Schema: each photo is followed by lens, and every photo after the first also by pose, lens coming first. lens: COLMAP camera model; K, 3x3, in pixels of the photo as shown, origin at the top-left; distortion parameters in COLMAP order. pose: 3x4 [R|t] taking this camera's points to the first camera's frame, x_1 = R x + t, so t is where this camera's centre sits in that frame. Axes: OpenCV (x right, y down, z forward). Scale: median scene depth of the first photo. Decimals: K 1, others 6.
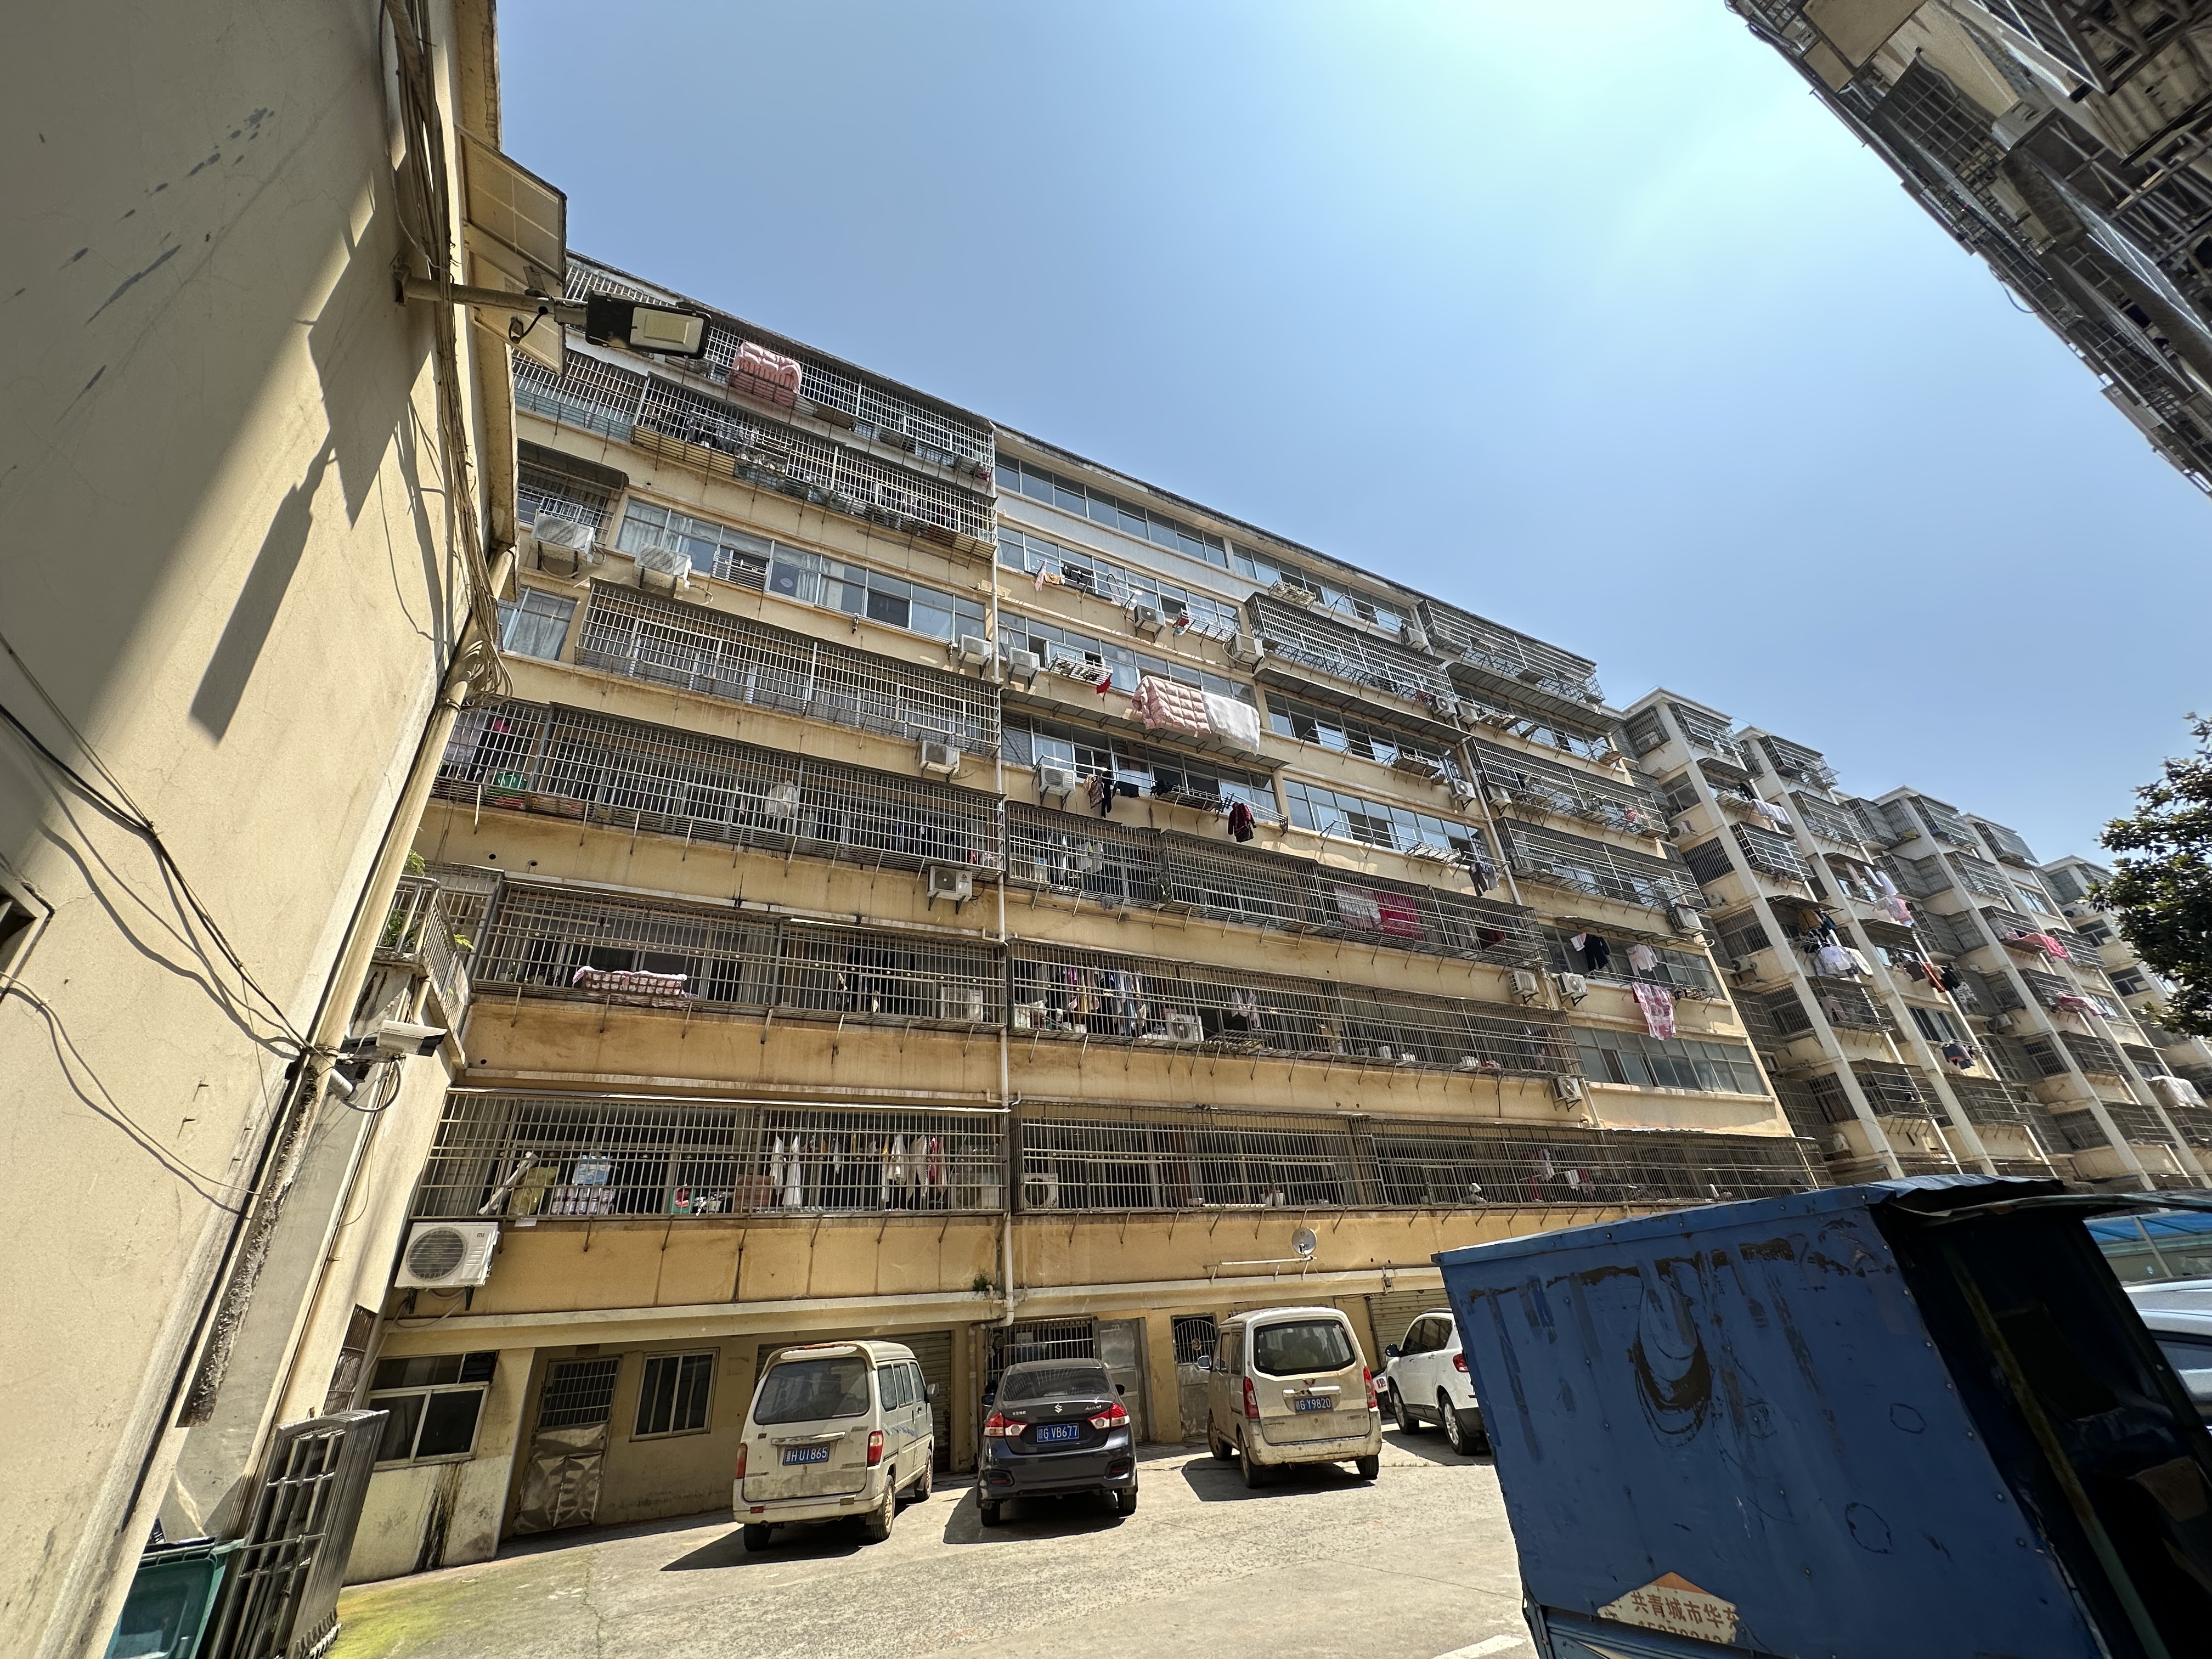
lens RADIAL K [[885.7, 0, 1106.0], [0, 885.7, 829.5], [0, 0, 1]] dist [-0.001019, 0.000699]
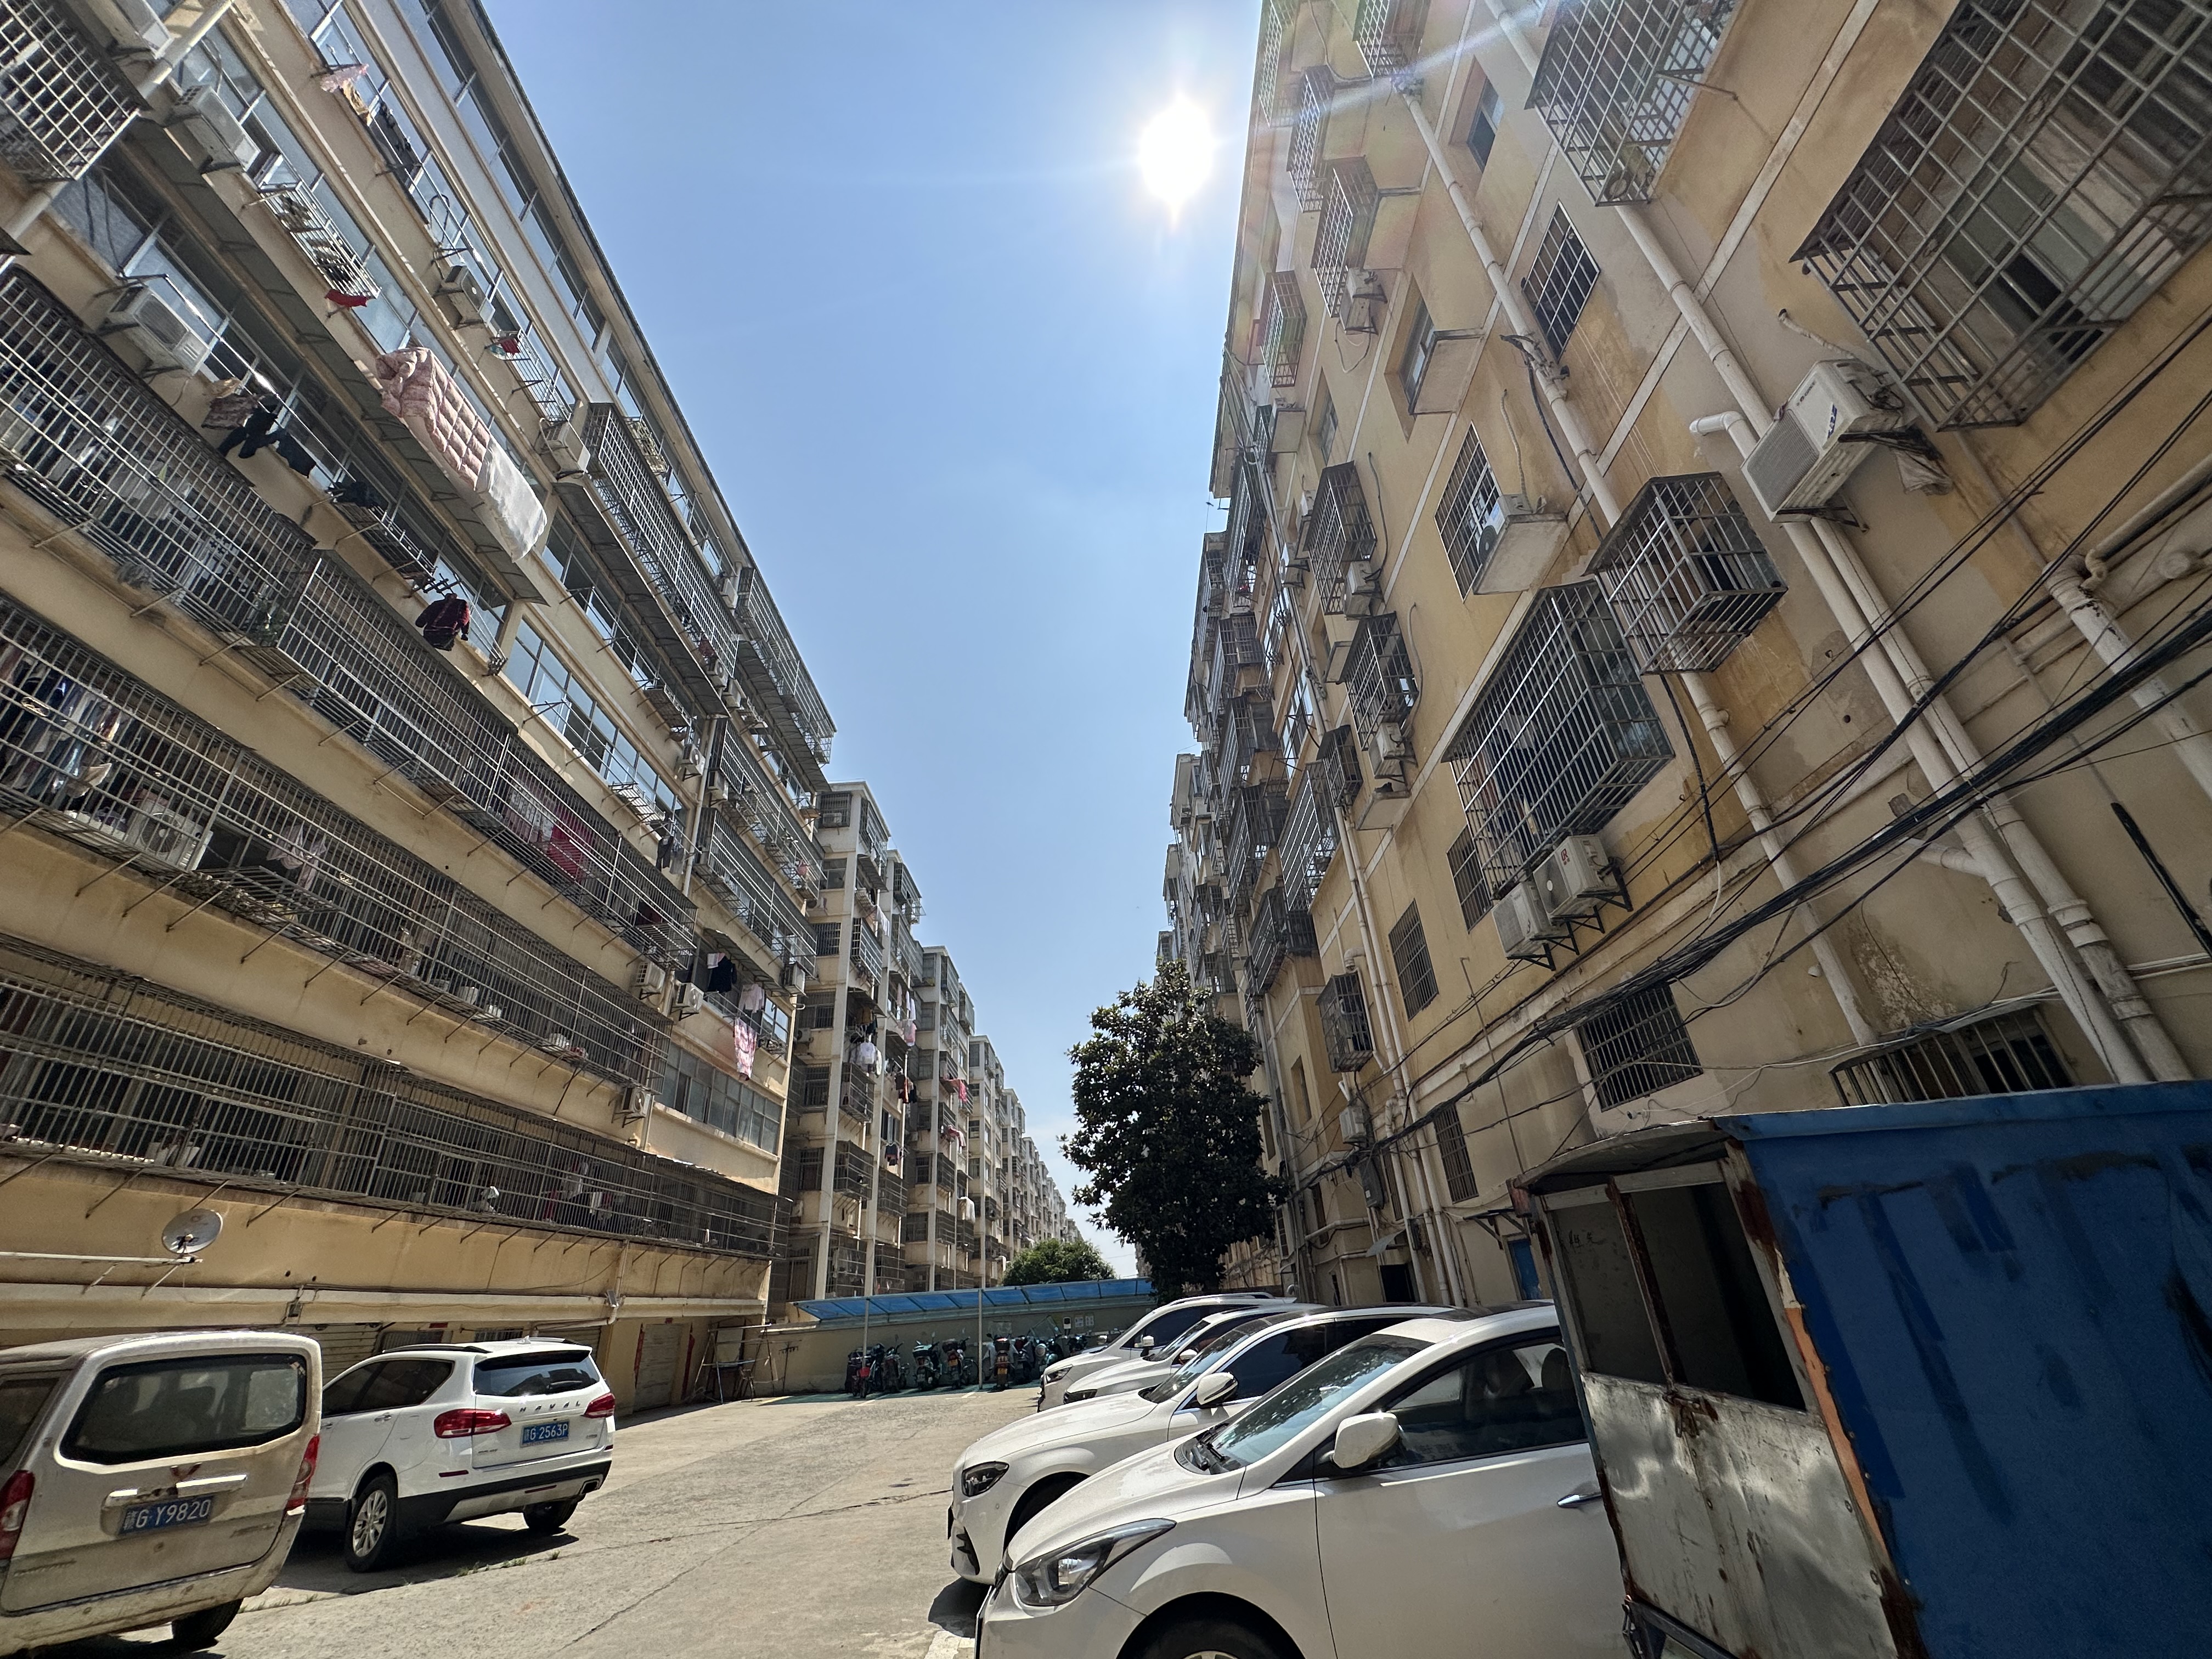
lens RADIAL K [[885.7, 0, 1106.0], [0, 885.7, 829.5], [0, 0, 1]] dist [-0.001019, 0.000699]
pose [[0.480203, 0.457980, 0.748104, -0.040469], [-0.417172, 0.869485, -0.264507, 0.098371], [-0.771604, -0.185071, 0.608586, 0.158339]]
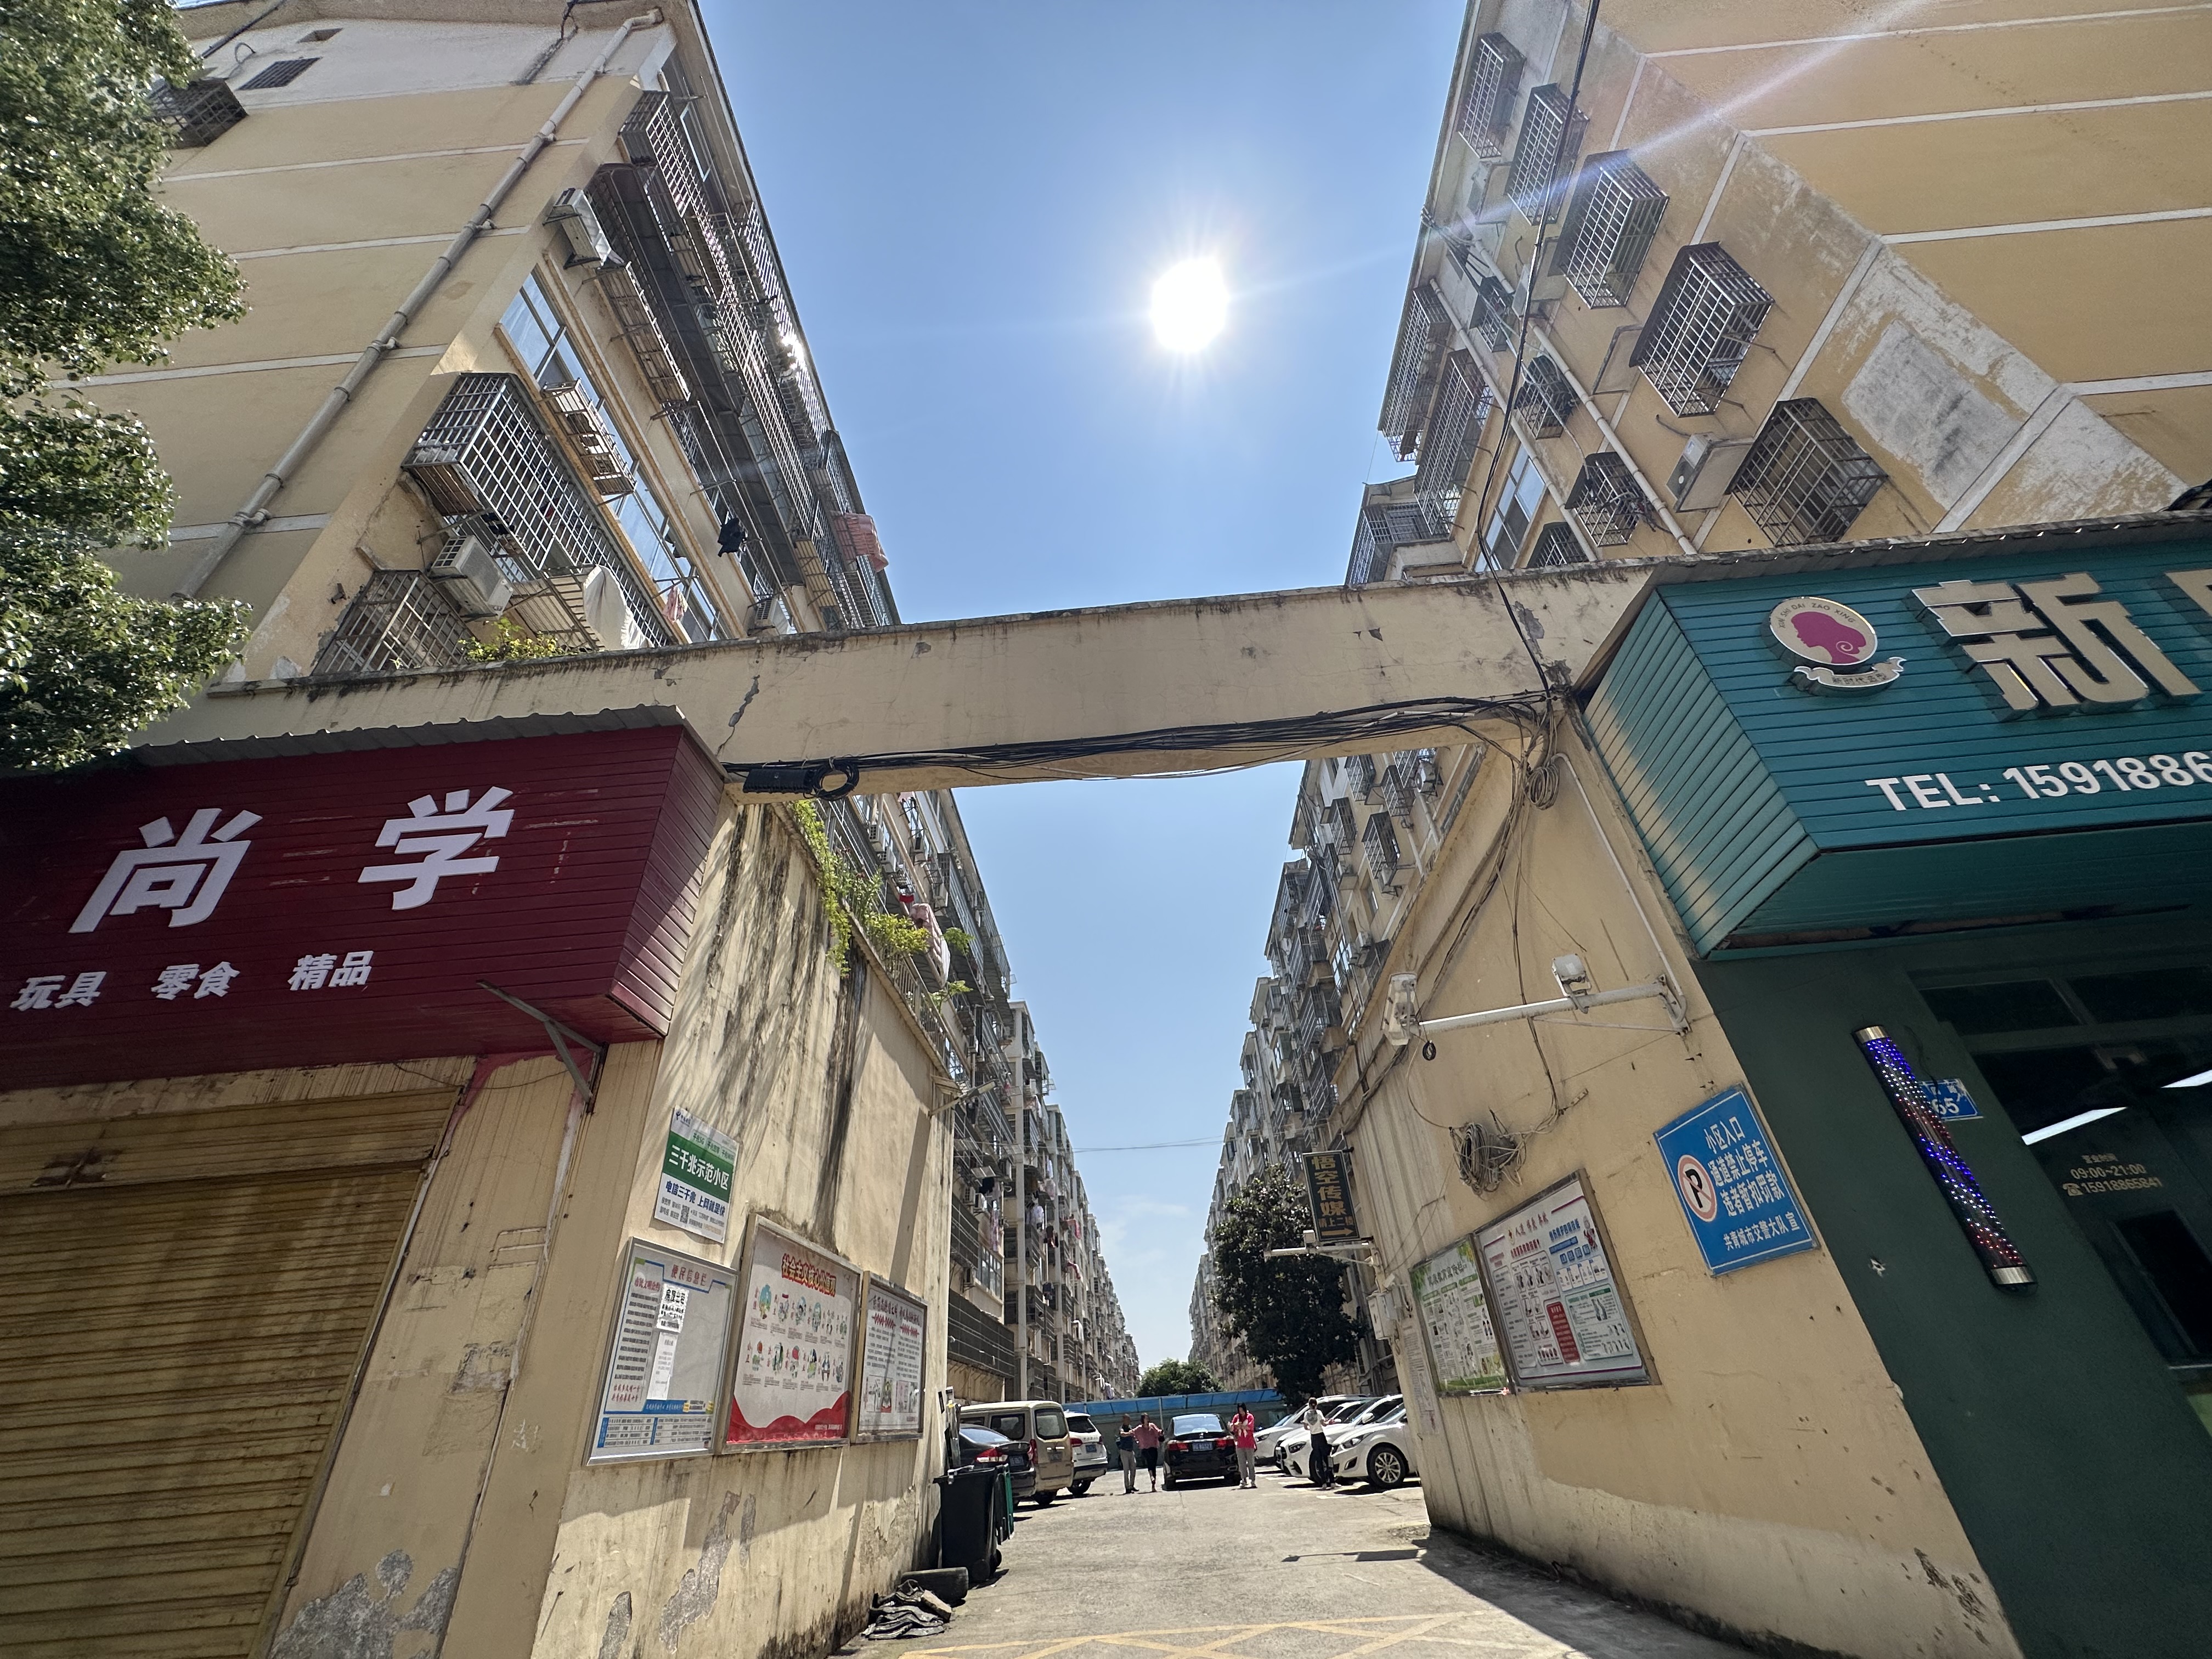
lens RADIAL K [[885.7, 0, 1106.0], [0, 885.7, 829.5], [0, 0, 1]] dist [-0.001019, 0.000699]
pose [[0.513474, 0.521481, 0.681470, -0.790682], [-0.412692, 0.846355, -0.336701, 0.069268], [-0.752350, -0.108350, 0.649793, -0.049564]]
